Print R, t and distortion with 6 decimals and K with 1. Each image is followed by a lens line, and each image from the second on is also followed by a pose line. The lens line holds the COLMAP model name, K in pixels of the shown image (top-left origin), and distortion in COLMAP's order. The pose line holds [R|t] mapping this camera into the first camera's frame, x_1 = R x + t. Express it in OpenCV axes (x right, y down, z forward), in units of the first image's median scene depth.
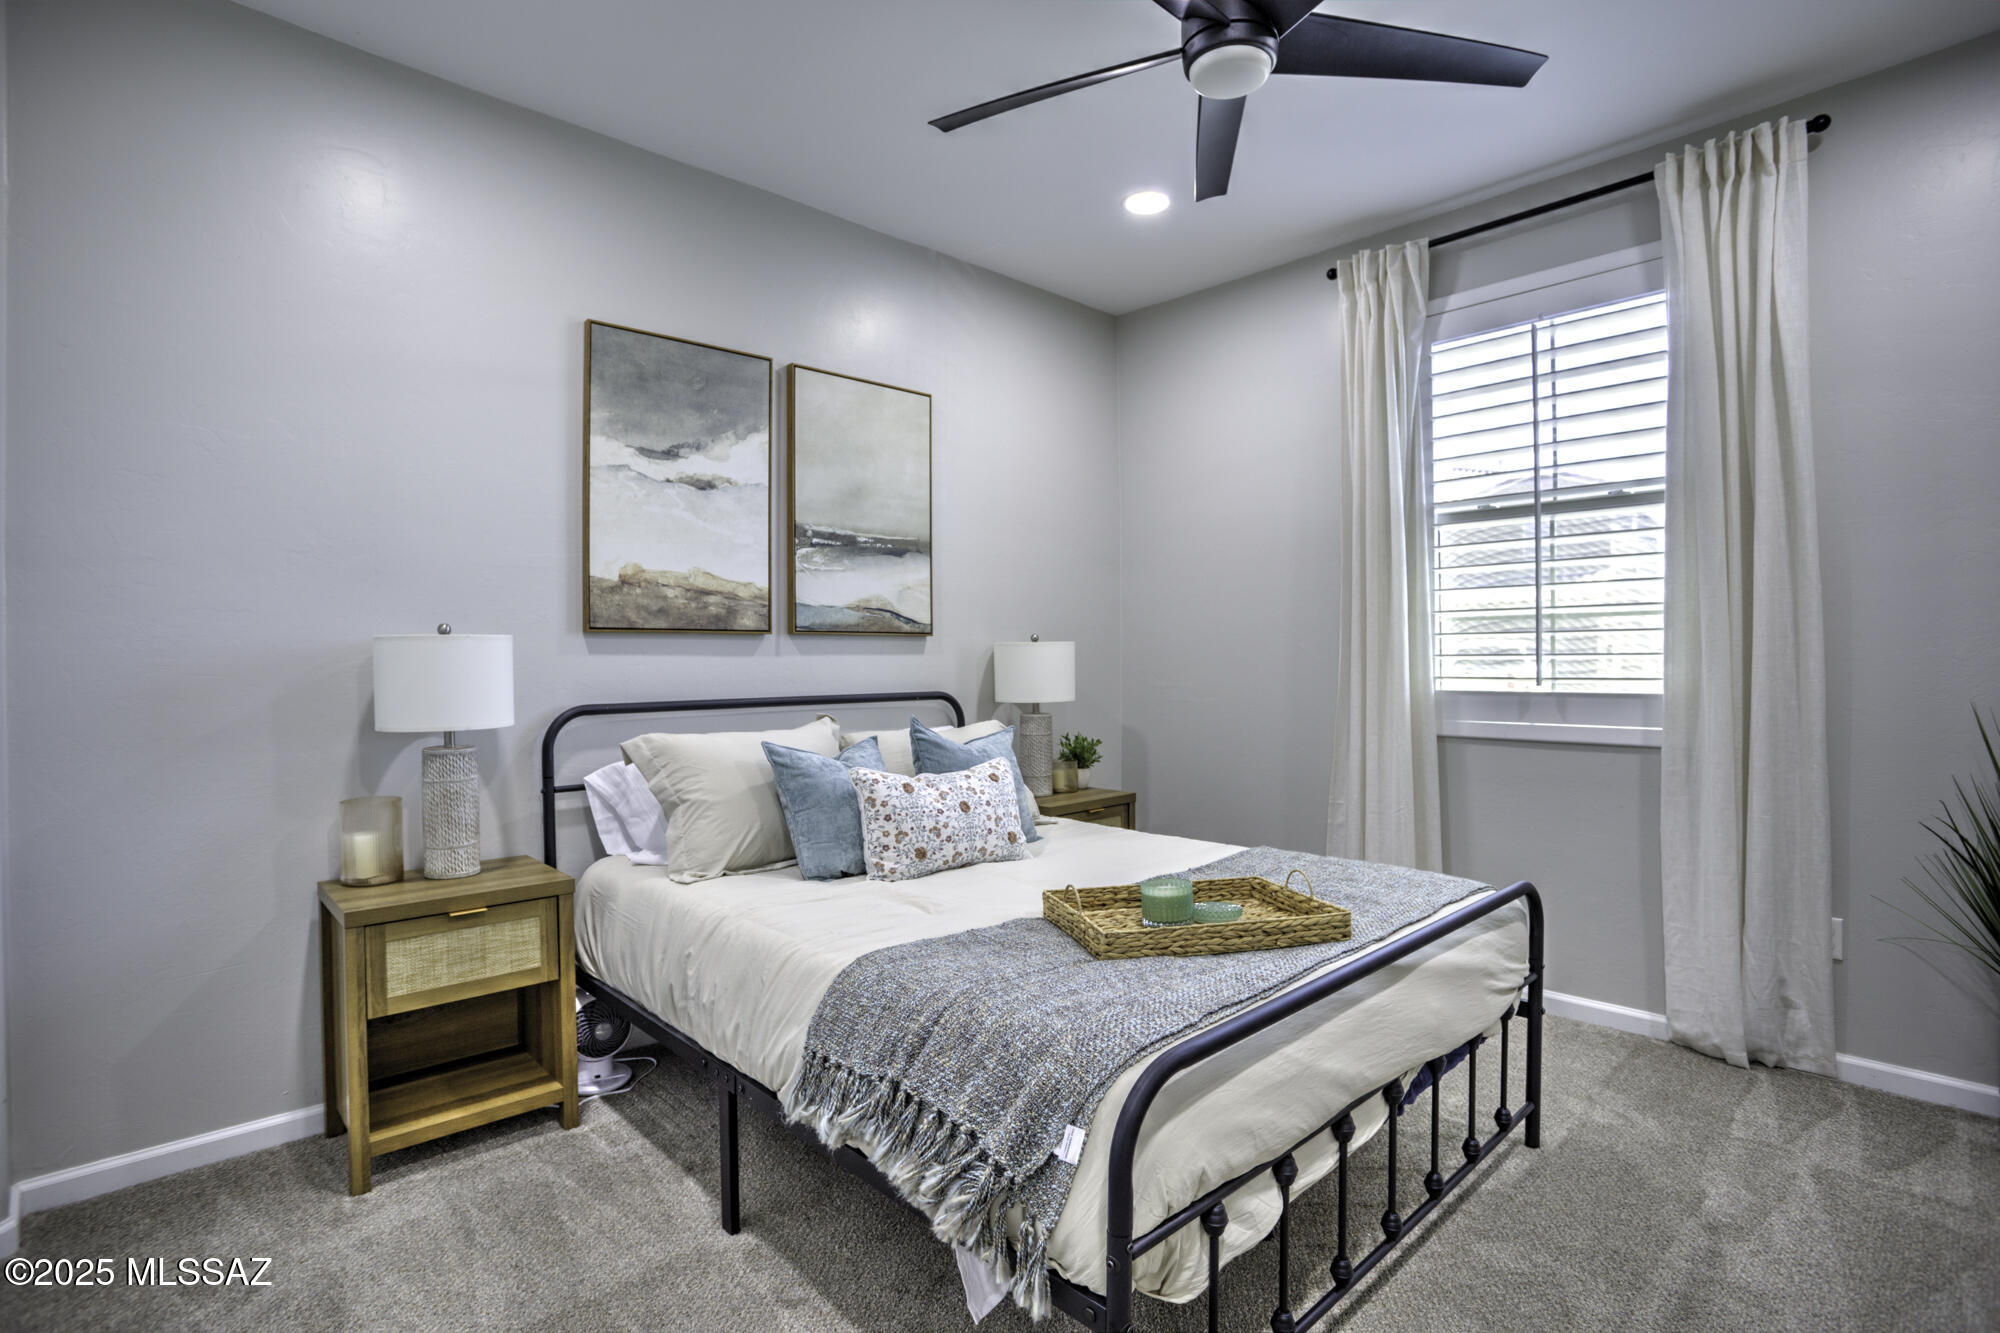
lens RADIAL K [[972.0, 0, 992.1], [0, 972.0, 660.5], [0, 0, 1]] dist [-0.077618, 0.032617]
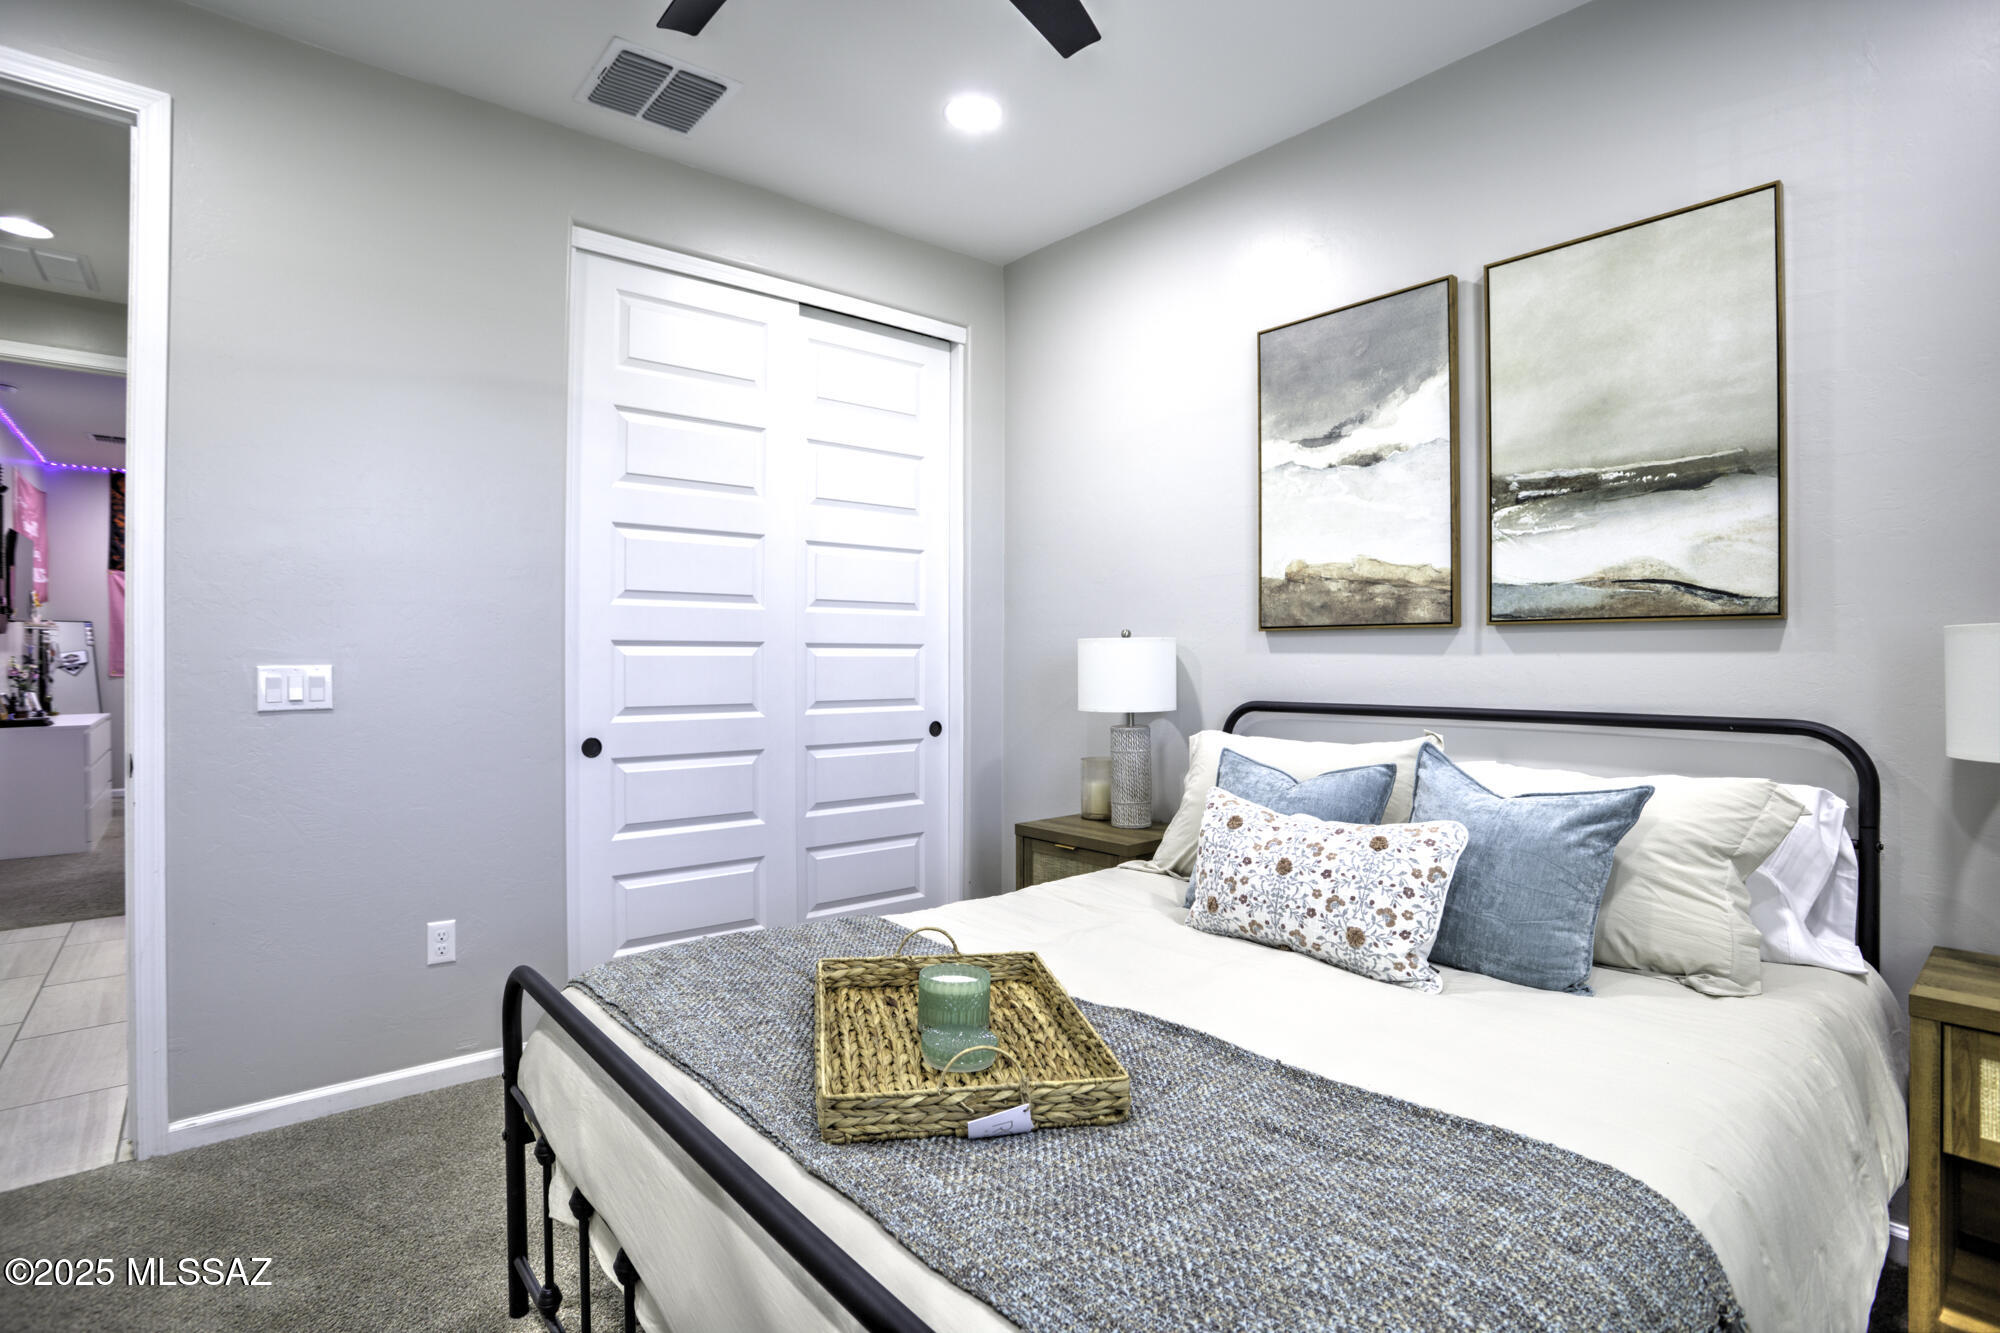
lens RADIAL K [[972.0, 0, 992.1], [0, 972.0, 660.5], [0, 0, 1]] dist [-0.077618, 0.032617]
pose [[-0.049757, 0.008431, -0.998726, 0.591100], [-0.002347, 0.999961, 0.008558, -0.006020], [0.998759, 0.002770, -0.049736, 0.699710]]
